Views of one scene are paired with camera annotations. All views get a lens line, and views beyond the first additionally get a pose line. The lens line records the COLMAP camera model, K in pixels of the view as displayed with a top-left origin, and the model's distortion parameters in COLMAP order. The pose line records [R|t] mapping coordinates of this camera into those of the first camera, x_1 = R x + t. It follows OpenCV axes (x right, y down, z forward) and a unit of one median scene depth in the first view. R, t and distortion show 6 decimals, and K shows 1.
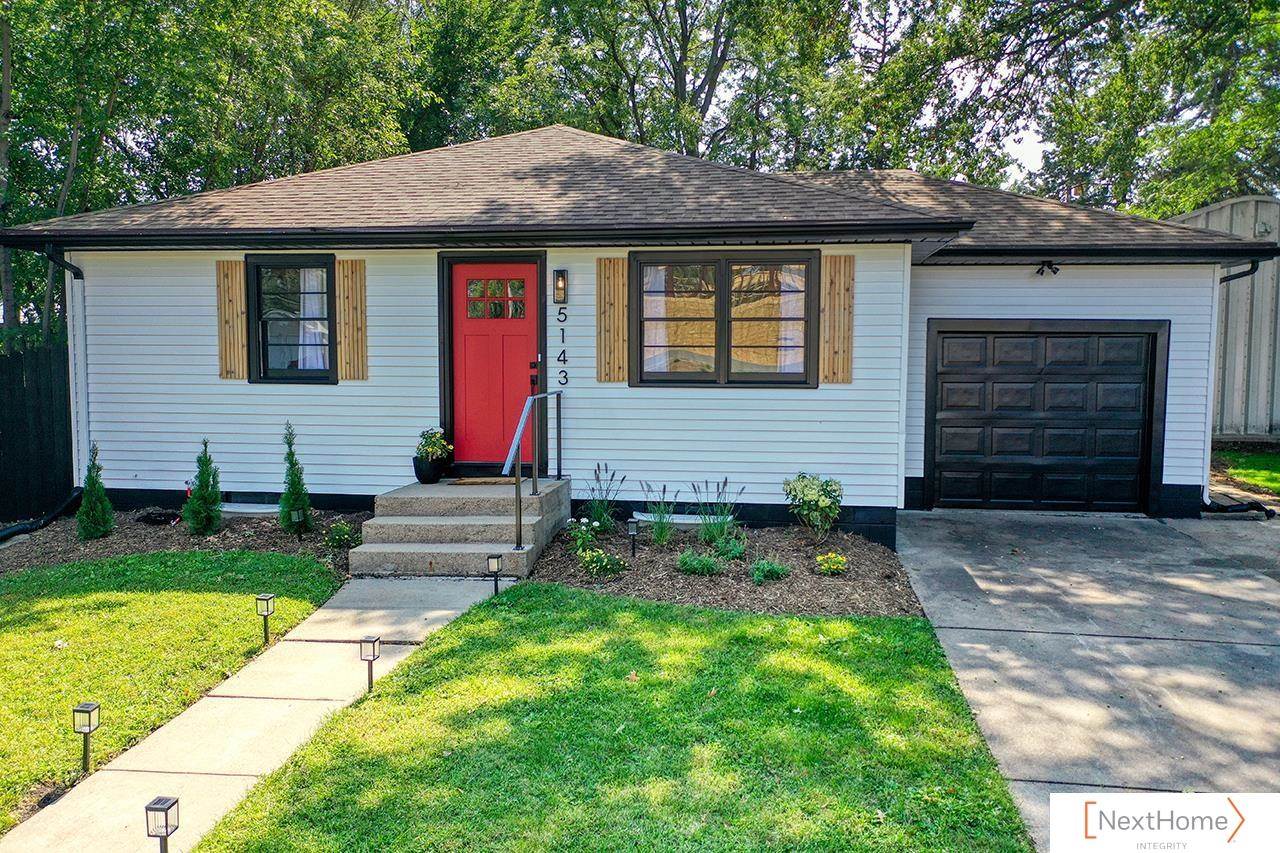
lens RADIAL K [[1016.1, 0, 640.0], [0, 1016.1, 426.5], [0, 0, 1]] dist [0.014083, 0.009667]
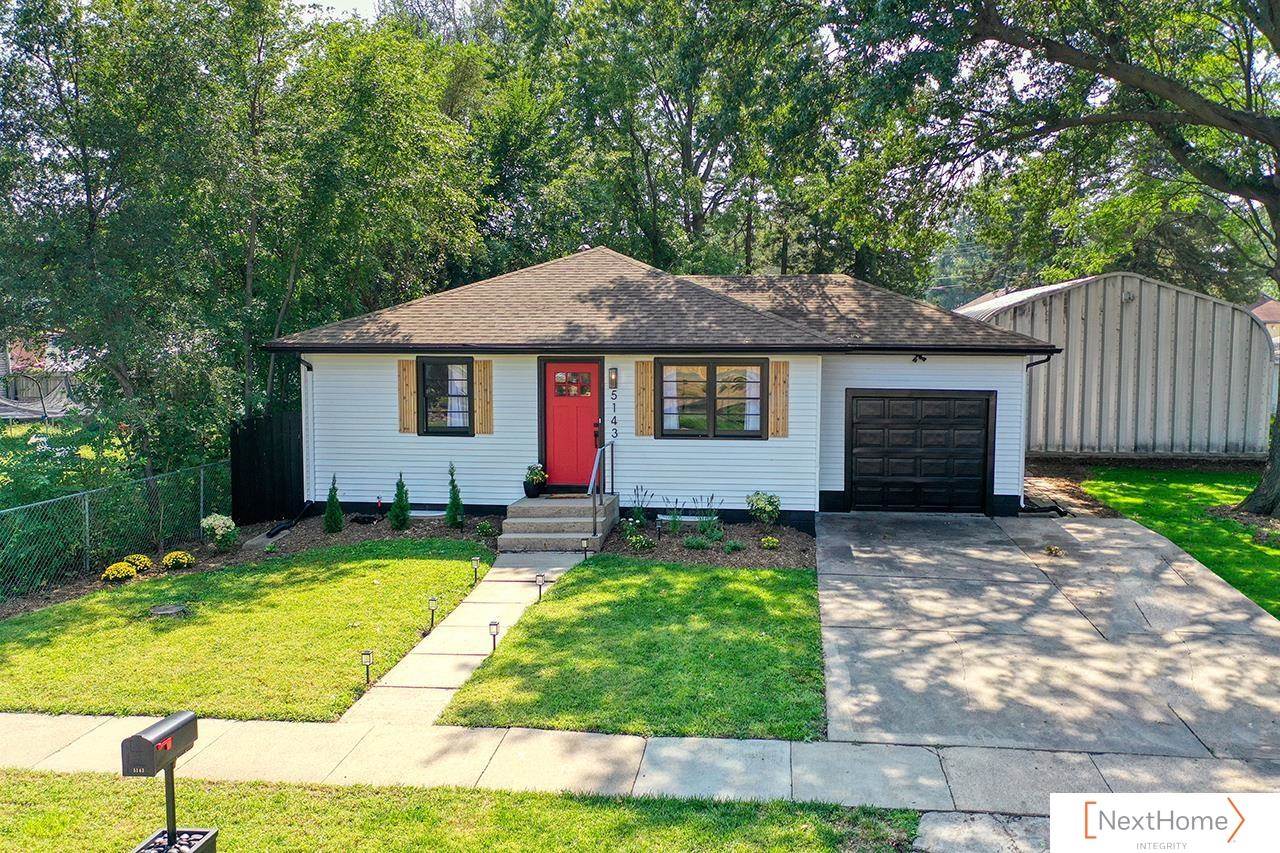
lens RADIAL K [[1061.9, 0, 671.6], [0, 1061.9, 429.7], [0, 0, 1]] dist [0.007131, 0.003569]
pose [[0.999724, -0.003414, 0.023232, -0.023605], [0.003309, 0.999984, 0.004556, -0.061731], [-0.023247, -0.004478, 0.999720, -0.727253]]
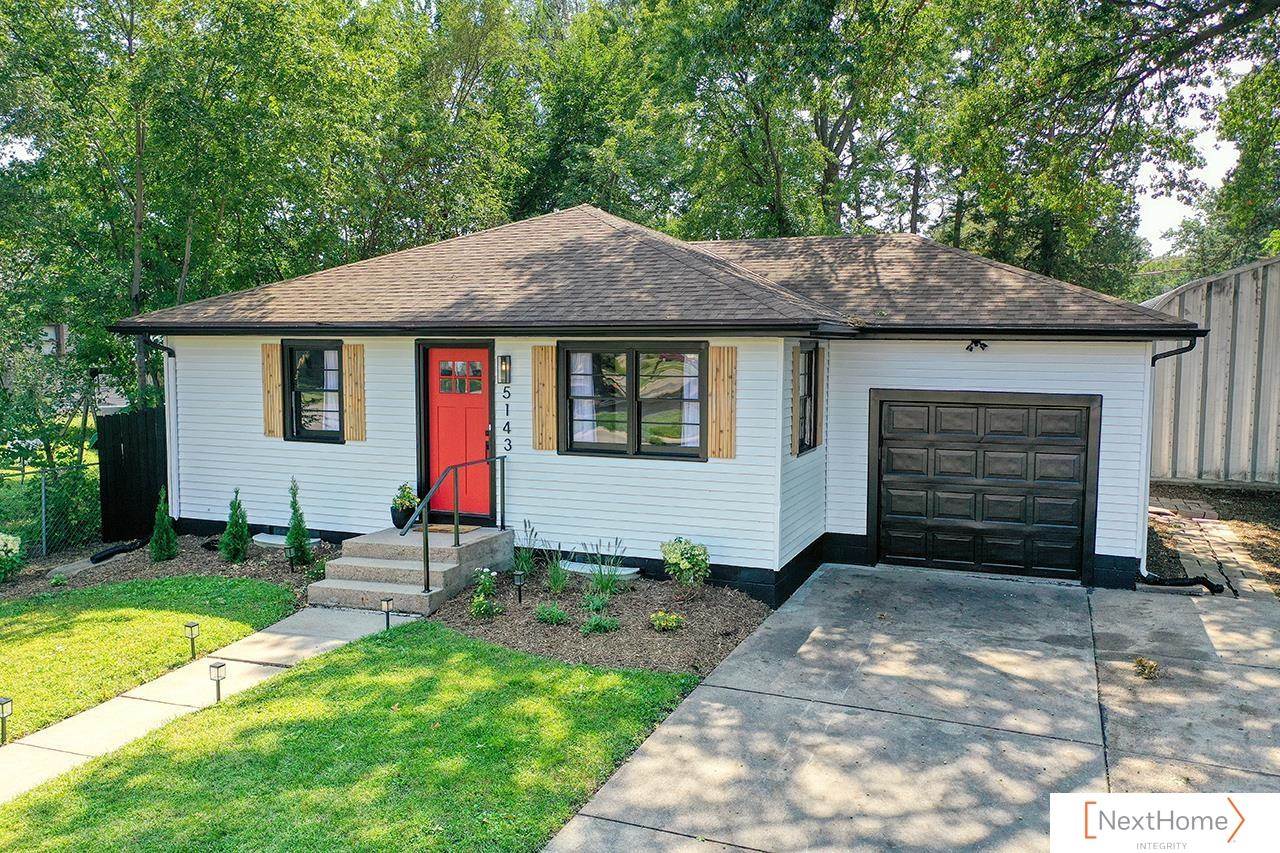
lens RADIAL K [[1016.1, 0, 640.0], [0, 1016.1, 426.5], [0, 0, 1]] dist [0.014083, 0.009667]
pose [[0.969990, 0.020957, -0.242239, 0.368536], [-0.020203, 0.999780, 0.005599, -0.080333], [0.242303, -0.000537, 0.970200, -0.123265]]
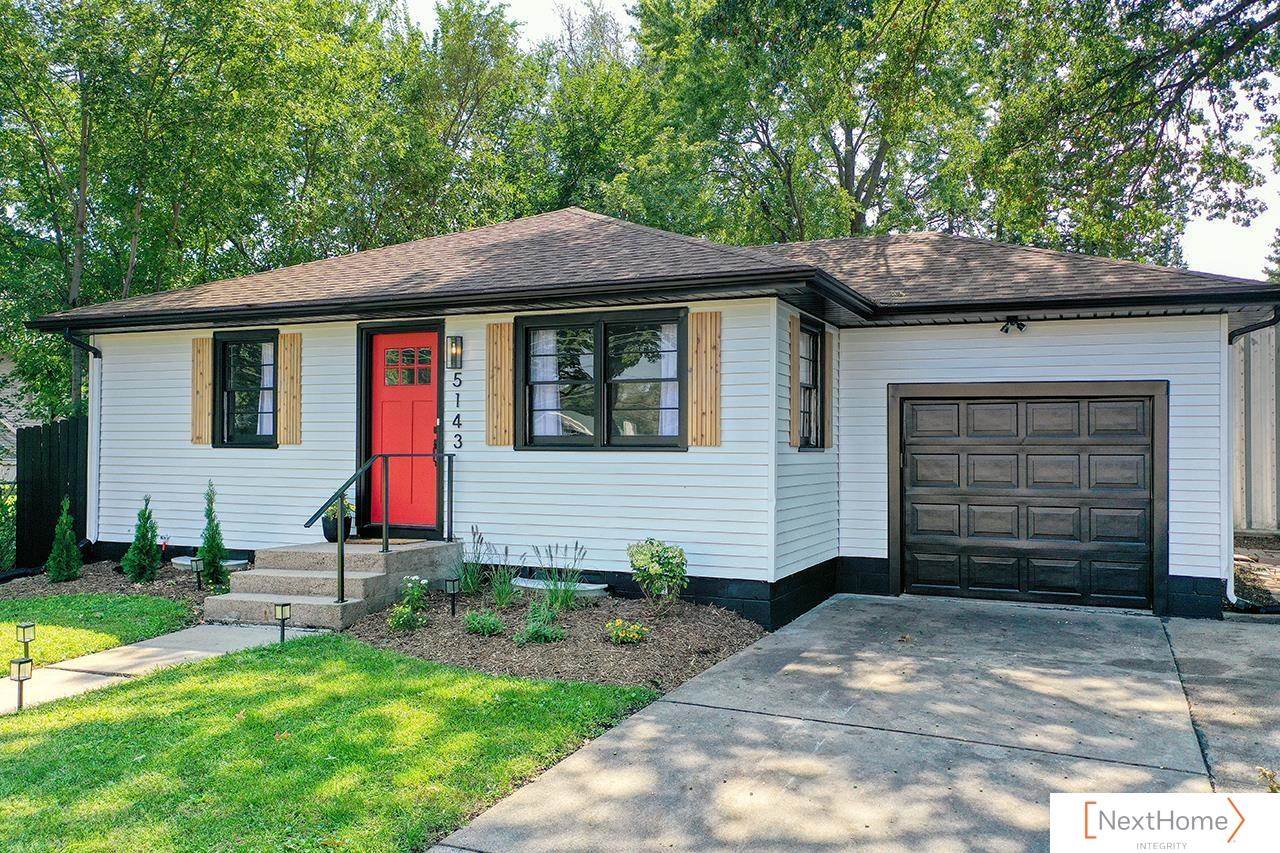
lens RADIAL K [[1016.1, 0, 640.0], [0, 1016.1, 426.5], [0, 0, 1]] dist [0.014083, 0.009667]
pose [[0.960004, -0.003374, -0.279966, 0.388090], [-0.024762, 0.994986, -0.096899, 0.031444], [0.278889, 0.099956, 0.955107, 0.080094]]
